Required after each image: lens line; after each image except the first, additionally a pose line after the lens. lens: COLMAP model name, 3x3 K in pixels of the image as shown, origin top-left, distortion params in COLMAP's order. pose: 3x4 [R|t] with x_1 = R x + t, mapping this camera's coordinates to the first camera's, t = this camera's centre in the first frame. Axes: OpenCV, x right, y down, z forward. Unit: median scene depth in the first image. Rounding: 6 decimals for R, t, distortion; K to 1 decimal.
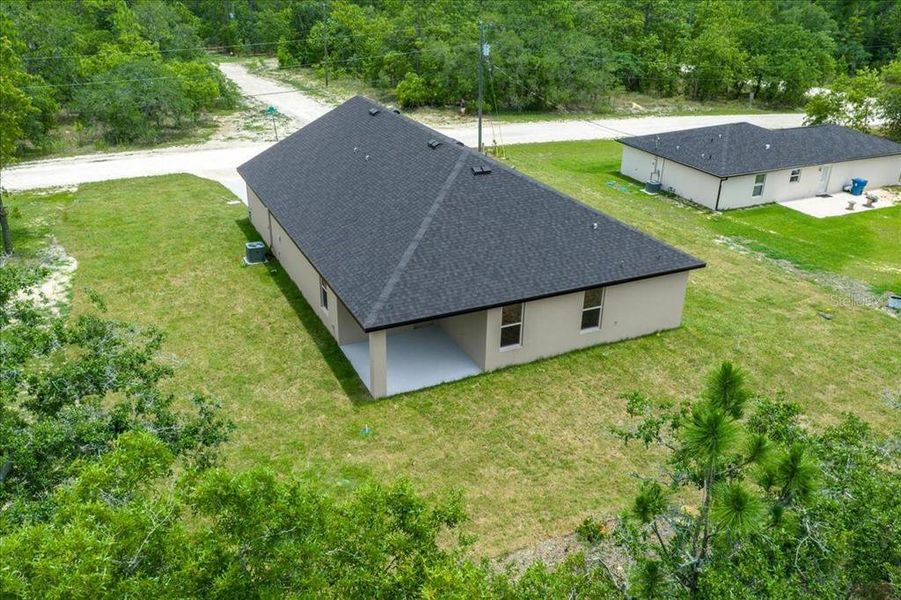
lens RADIAL K [[743.3, 0, 450.5], [0, 743.3, 300.0], [0, 0, 1]] dist [0.005300, -0.005100]
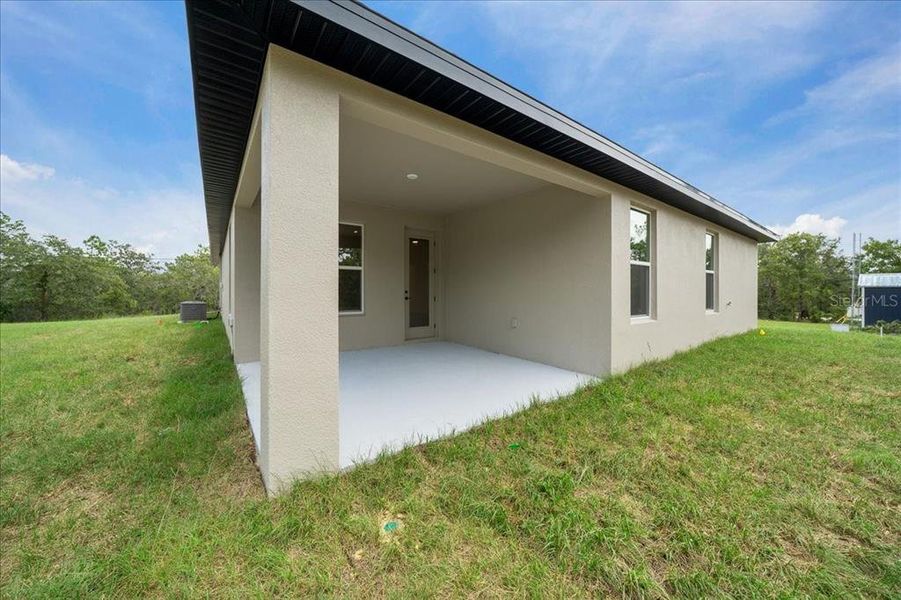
lens RADIAL K [[315.5, 0, 447.8], [0, 315.5, 296.3], [0, 0, 1]] dist [-0.006822, 0.000039]
pose [[0.981865, -0.024334, 0.188013, -0.055266], [0.100130, 0.908685, -0.405298, 0.095424], [-0.160982, 0.416773, 0.894642, 0.695451]]
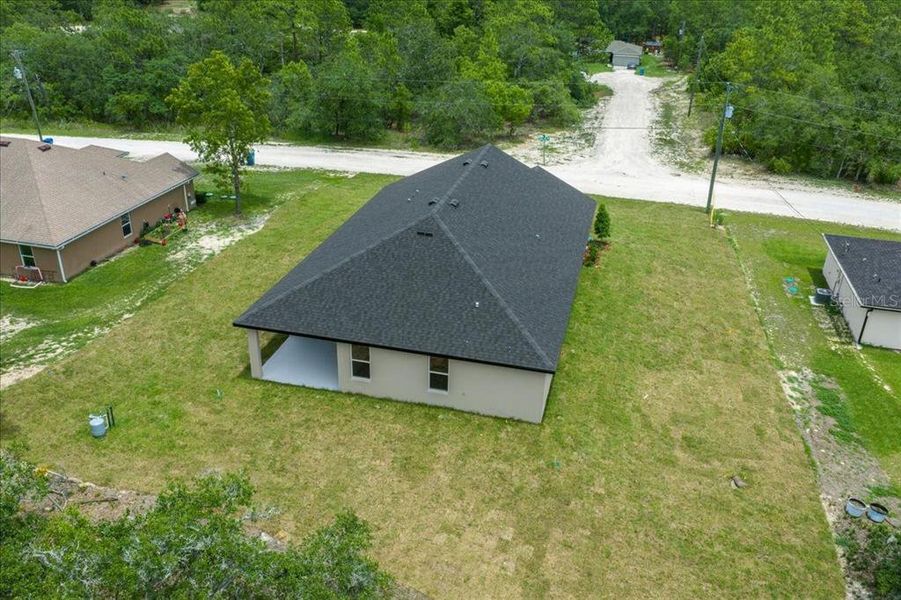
lens RADIAL K [[743.3, 0, 450.5], [0, 743.3, 300.0], [0, 0, 1]] dist [0.005300, -0.005100]
pose [[0.770149, 0.280828, -0.572718, 0.696112], [-0.278463, 0.955814, 0.094218, -0.174878], [0.573871, 0.086919, 0.814320, 0.076587]]
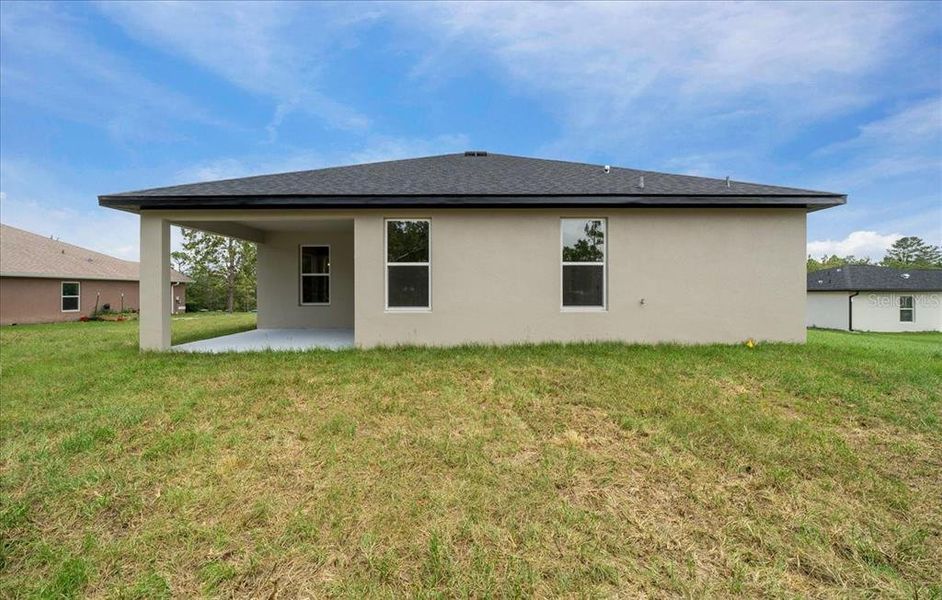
lens RADIAL K [[365.3, 0, 474.7], [0, 365.3, 290.8], [0, 0, 1]] dist [-0.001448, -0.000224]
pose [[0.905308, -0.024772, -0.424033, 0.198179], [-0.159788, 0.905105, -0.394021, 0.123012], [0.393555, 0.424466, 0.815441, 0.653342]]
